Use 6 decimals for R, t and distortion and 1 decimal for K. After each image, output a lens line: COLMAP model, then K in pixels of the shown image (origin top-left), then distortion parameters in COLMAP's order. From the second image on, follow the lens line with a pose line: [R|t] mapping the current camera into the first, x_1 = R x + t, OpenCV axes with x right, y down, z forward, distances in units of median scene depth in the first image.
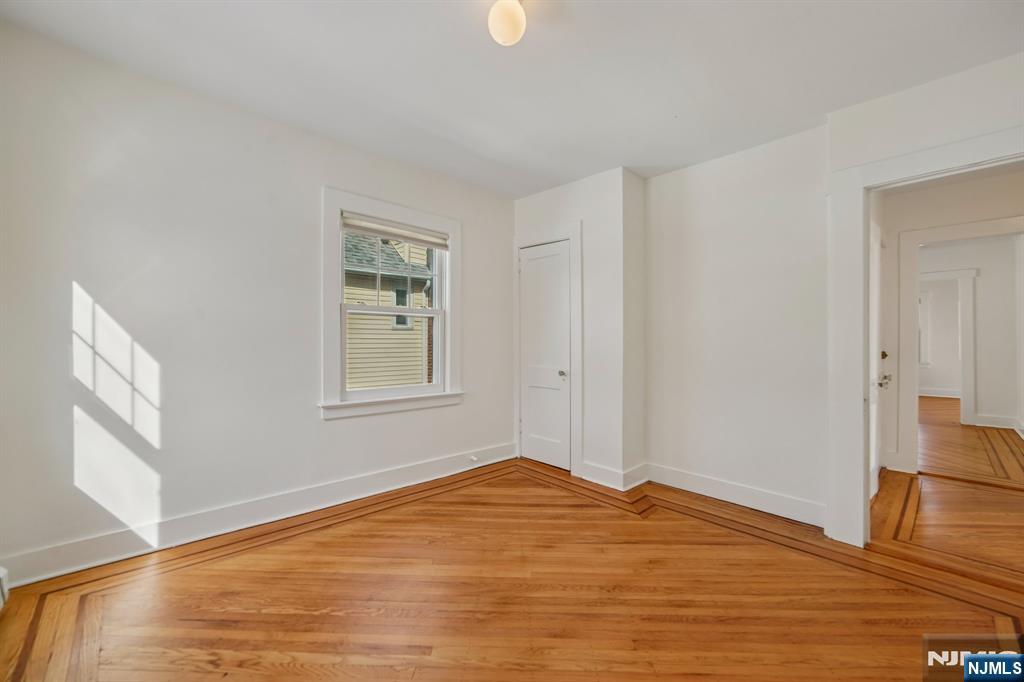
lens RADIAL K [[410.8, 0, 511.9], [0, 410.8, 341.8], [0, 0, 1]] dist [0.000015, 0.000339]
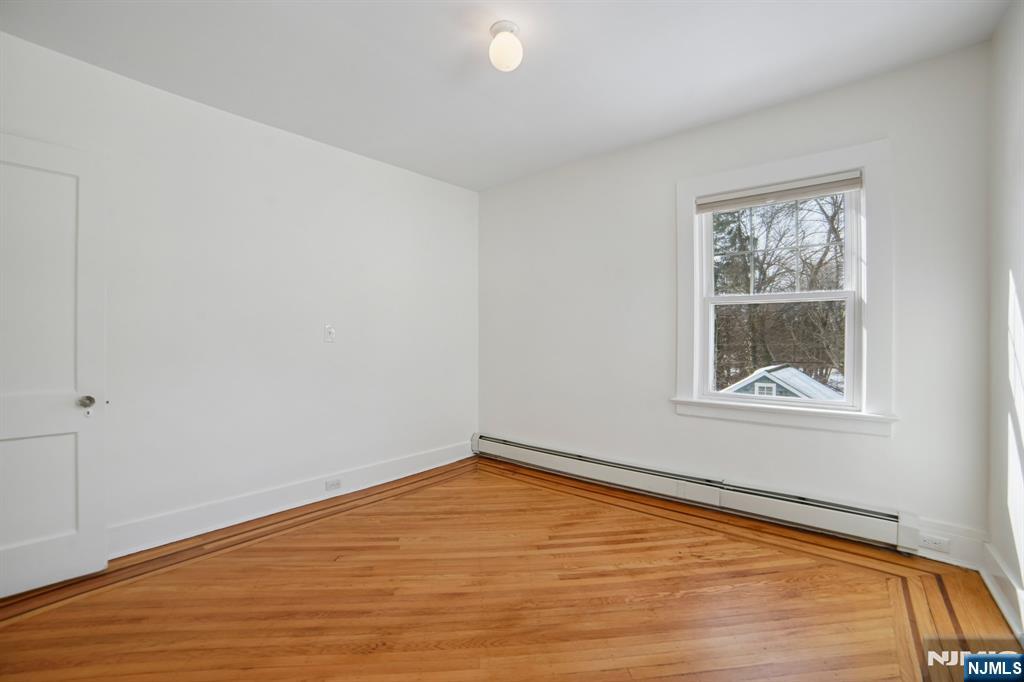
lens RADIAL K [[404.6, 0, 513.7], [0, 404.6, 341.2], [0, 0, 1]] dist [-0.000589, 0.000027]
pose [[-0.993957, -0.003269, -0.109721, 0.076813], [-0.003637, 0.999988, 0.003155, 0.008039], [0.109710, 0.003535, -0.993957, 1.969310]]
